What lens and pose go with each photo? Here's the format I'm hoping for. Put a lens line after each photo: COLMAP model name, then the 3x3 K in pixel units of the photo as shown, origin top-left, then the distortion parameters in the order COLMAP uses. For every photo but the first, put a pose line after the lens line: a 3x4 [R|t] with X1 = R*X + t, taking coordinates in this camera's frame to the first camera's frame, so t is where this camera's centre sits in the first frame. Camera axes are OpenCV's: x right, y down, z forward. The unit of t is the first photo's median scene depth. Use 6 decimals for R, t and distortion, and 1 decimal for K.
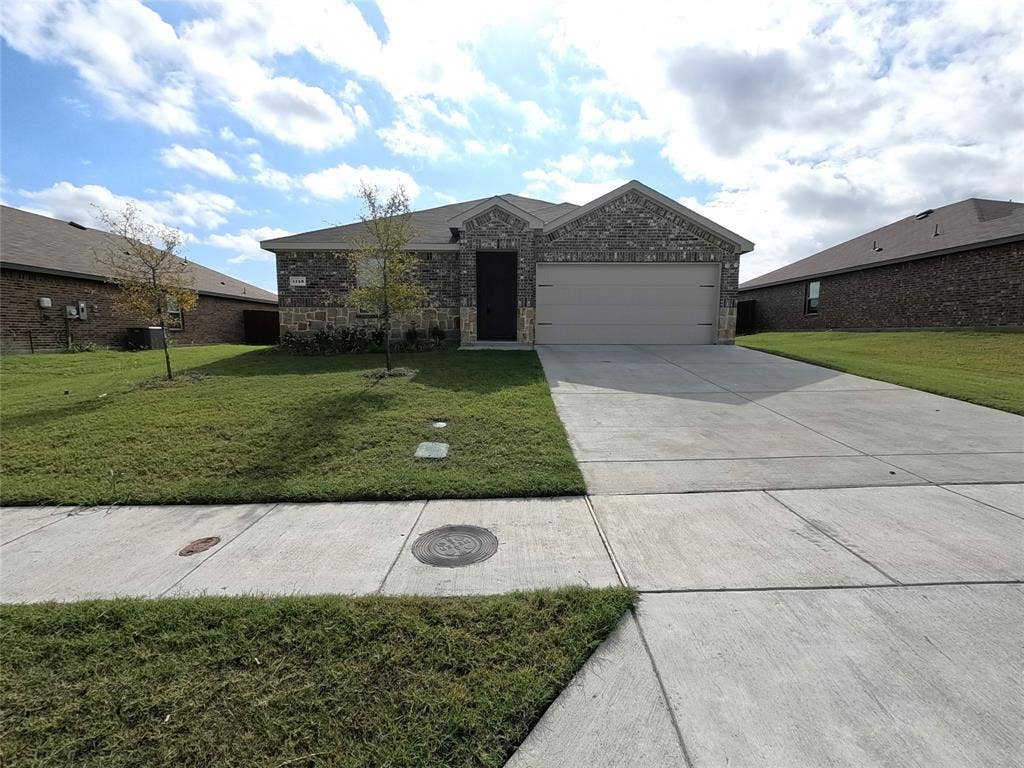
lens RADIAL K [[427.2, 0, 512.0], [0, 427.2, 384.0], [0, 0, 1]] dist [-0.001704, -0.000353]
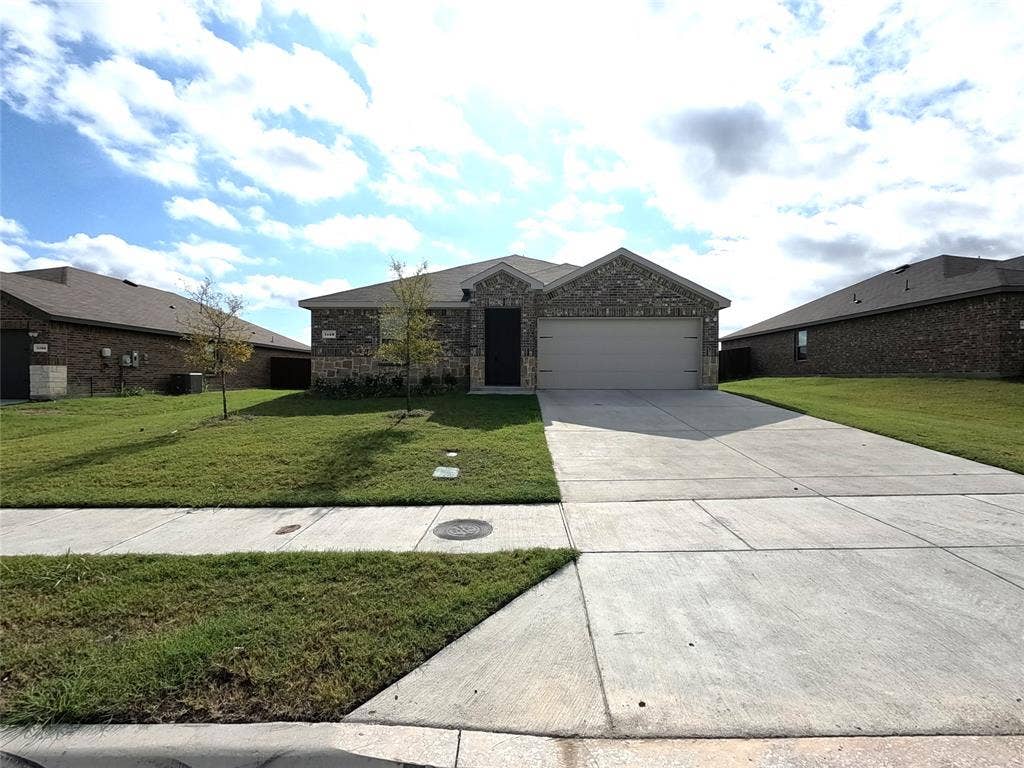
lens RADIAL K [[427.2, 0, 512.0], [0, 427.2, 384.0], [0, 0, 1]] dist [-0.001704, -0.000353]
pose [[0.999724, 0.000164, -0.023483, 0.024277], [-0.002568, 0.994742, -0.102381, 0.011944], [0.023343, 0.102413, 0.994468, -0.175742]]
